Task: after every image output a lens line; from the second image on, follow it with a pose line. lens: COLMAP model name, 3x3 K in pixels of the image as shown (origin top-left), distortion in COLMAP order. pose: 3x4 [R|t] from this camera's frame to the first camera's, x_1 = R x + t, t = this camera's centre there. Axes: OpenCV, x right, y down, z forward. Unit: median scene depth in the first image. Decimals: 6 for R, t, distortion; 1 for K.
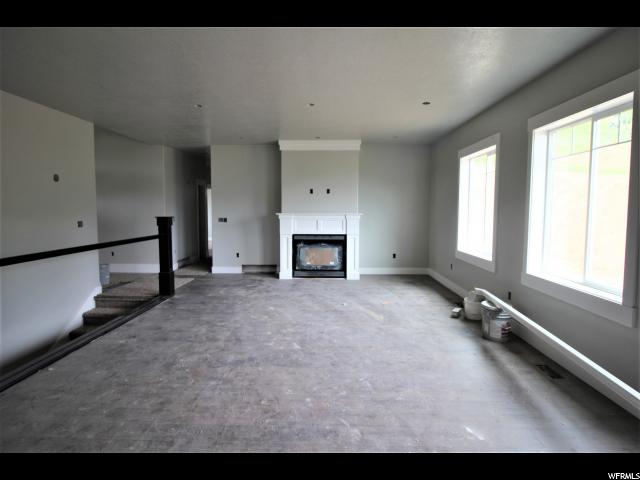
lens RADIAL K [[340.3, 0, 320.2], [0, 340.3, 242.3], [0, 0, 1]] dist [0.004169, -0.009536]
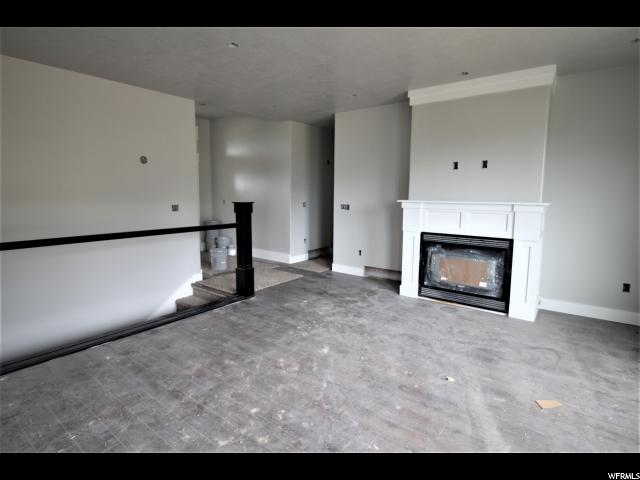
lens RADIAL K [[340.3, 0, 319.9], [0, 340.3, 235.8], [0, 0, 1]] dist [0.004169, -0.009536]
pose [[0.812085, 0.078539, -0.578230, 0.145924], [-0.063822, 0.996911, 0.045773, -0.034981], [0.580039, -0.000267, 0.814589, 0.352572]]
